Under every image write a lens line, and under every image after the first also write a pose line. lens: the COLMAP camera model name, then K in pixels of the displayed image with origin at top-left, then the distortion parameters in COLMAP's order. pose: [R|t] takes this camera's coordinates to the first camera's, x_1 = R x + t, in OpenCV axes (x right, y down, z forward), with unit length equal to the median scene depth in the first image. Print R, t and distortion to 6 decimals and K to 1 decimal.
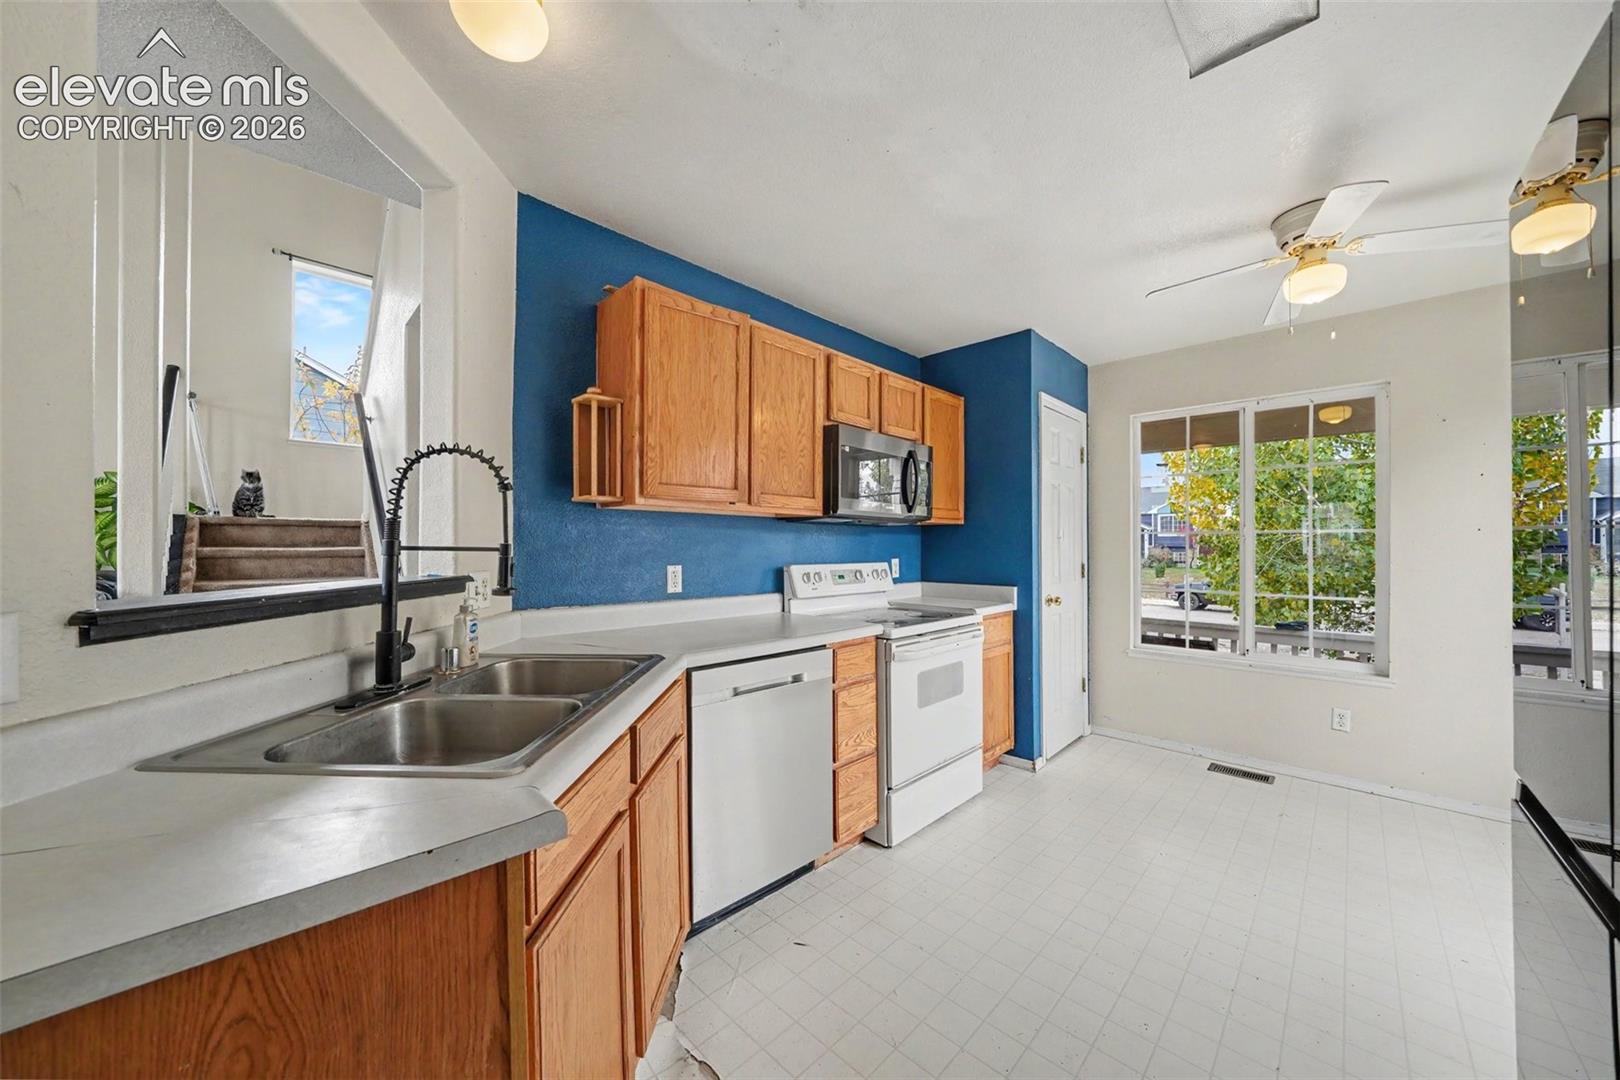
lens RADIAL K [[572.3, 0, 819.5], [0, 572.3, 538.7], [0, 0, 1]] dist [-0.002391, -0.000594]
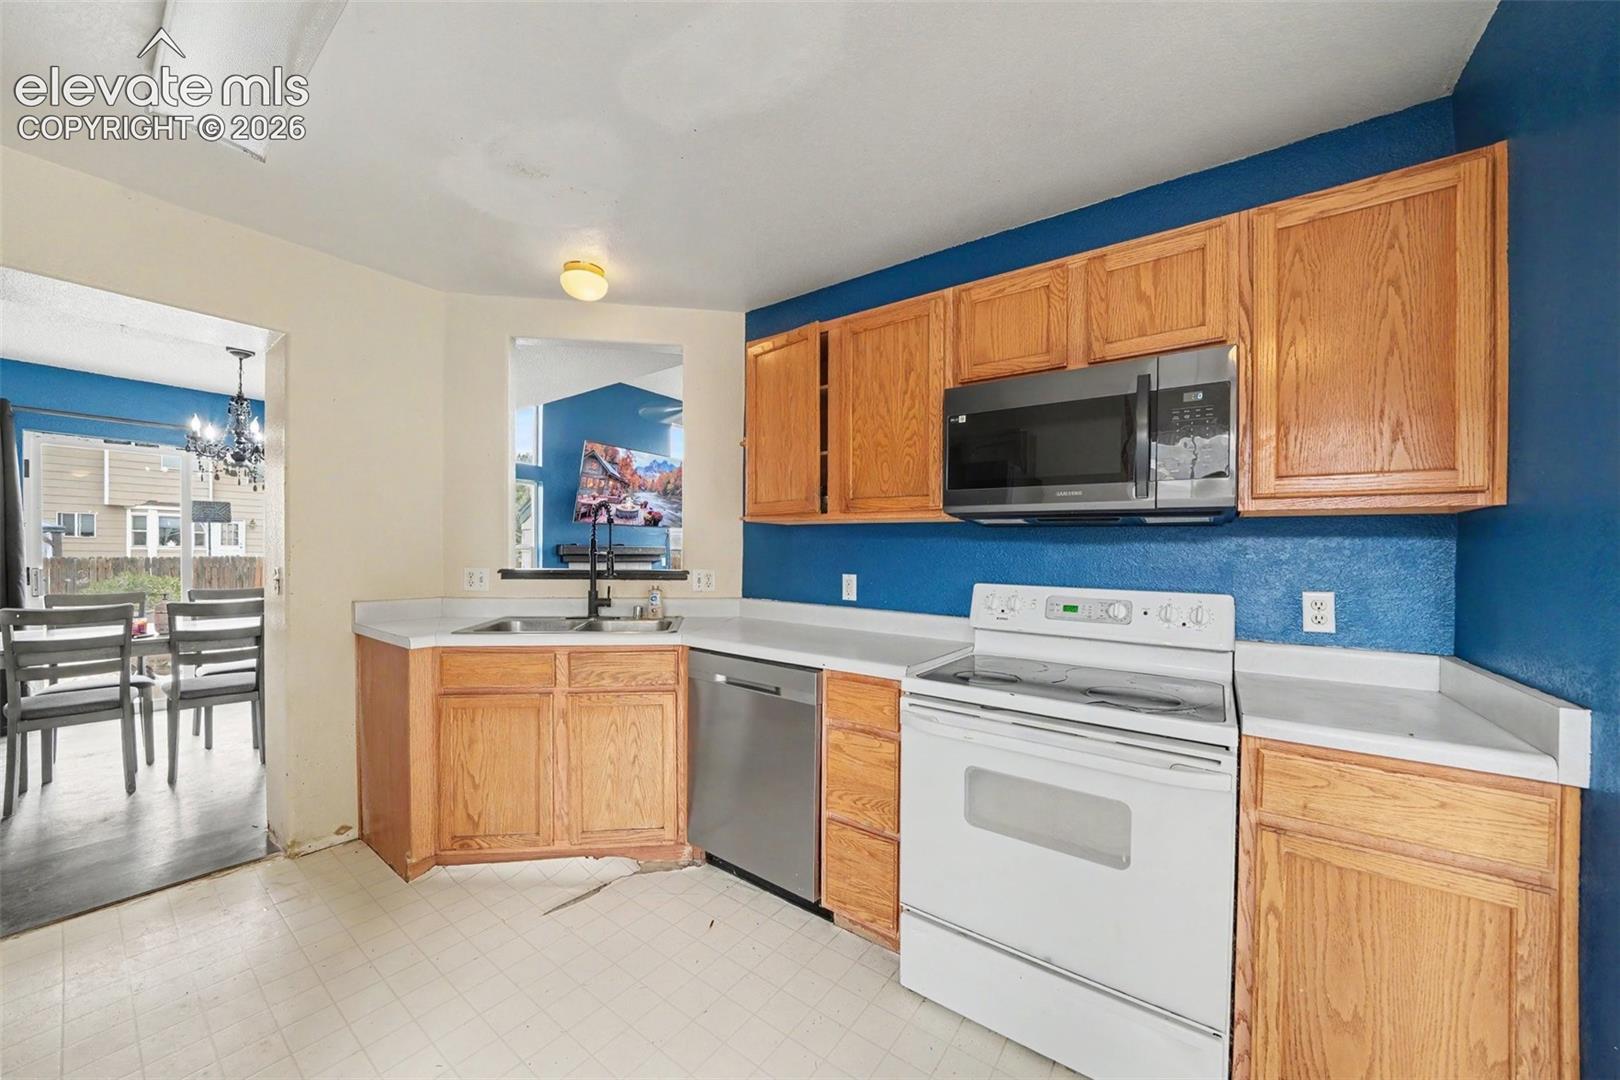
lens RADIAL K [[572.3, 0, 812.9], [0, 572.3, 556.3], [0, 0, 1]] dist [-0.002391, -0.000594]
pose [[0.134101, -0.000062, -0.990968, 0.785546], [-0.005972, 0.999982, -0.000871, 0.014597], [0.990950, 0.006035, 0.134099, 0.790610]]
